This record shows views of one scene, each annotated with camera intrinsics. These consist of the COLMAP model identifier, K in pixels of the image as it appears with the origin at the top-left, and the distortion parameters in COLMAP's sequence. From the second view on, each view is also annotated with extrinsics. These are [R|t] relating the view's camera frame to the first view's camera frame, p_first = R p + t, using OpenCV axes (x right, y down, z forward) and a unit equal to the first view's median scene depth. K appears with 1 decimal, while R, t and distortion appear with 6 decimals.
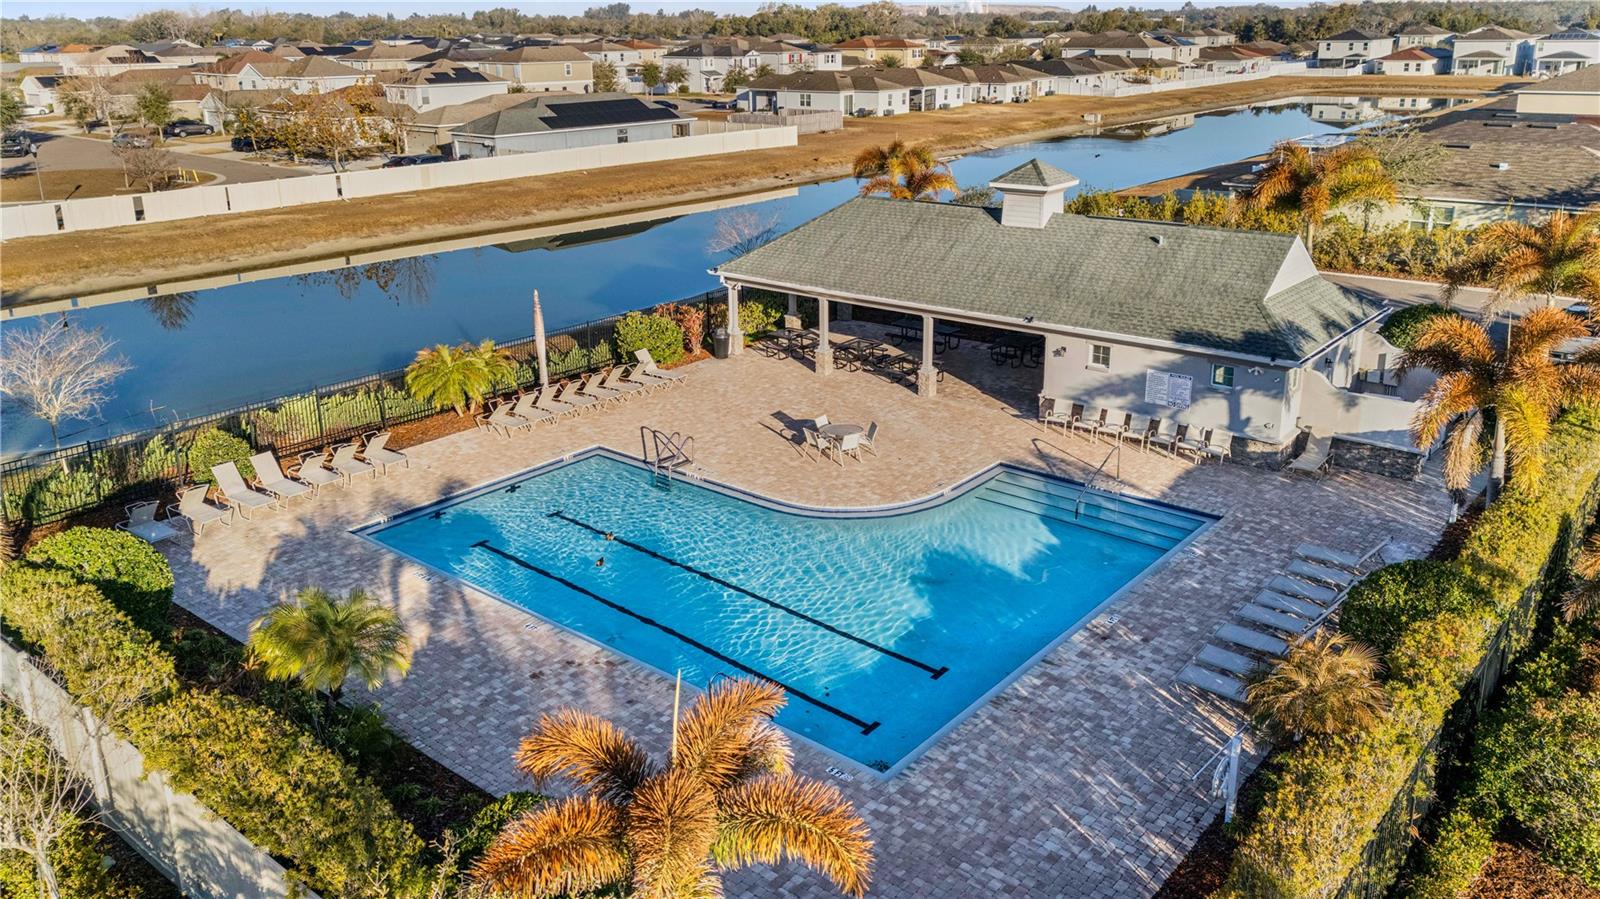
lens RADIAL K [[1232.5, 0, 800.0], [0, 1232.5, 449.5], [0, 0, 1]] dist [0.061457, 0.004030]
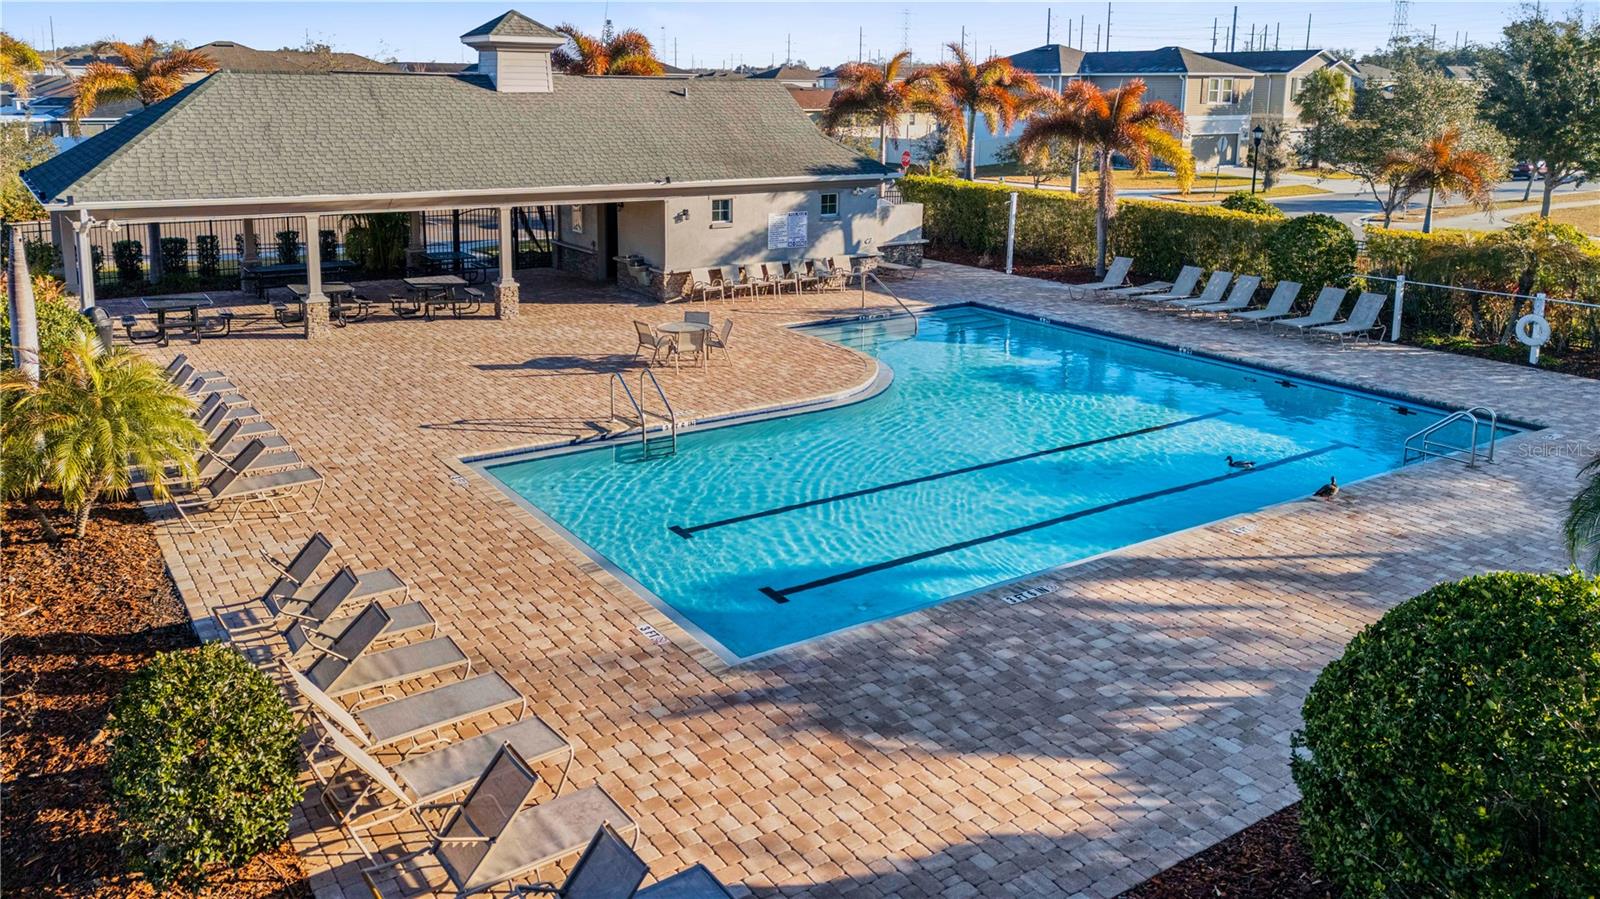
lens RADIAL K [[1232.5, 0, 800.0], [0, 1232.5, 449.5], [0, 0, 1]] dist [0.061457, 0.004030]
pose [[0.239252, -0.231492, 0.942958, -0.660882], [0.328405, 0.933220, 0.145777, -0.025091], [-0.913733, 0.274794, 0.299298, 0.726668]]
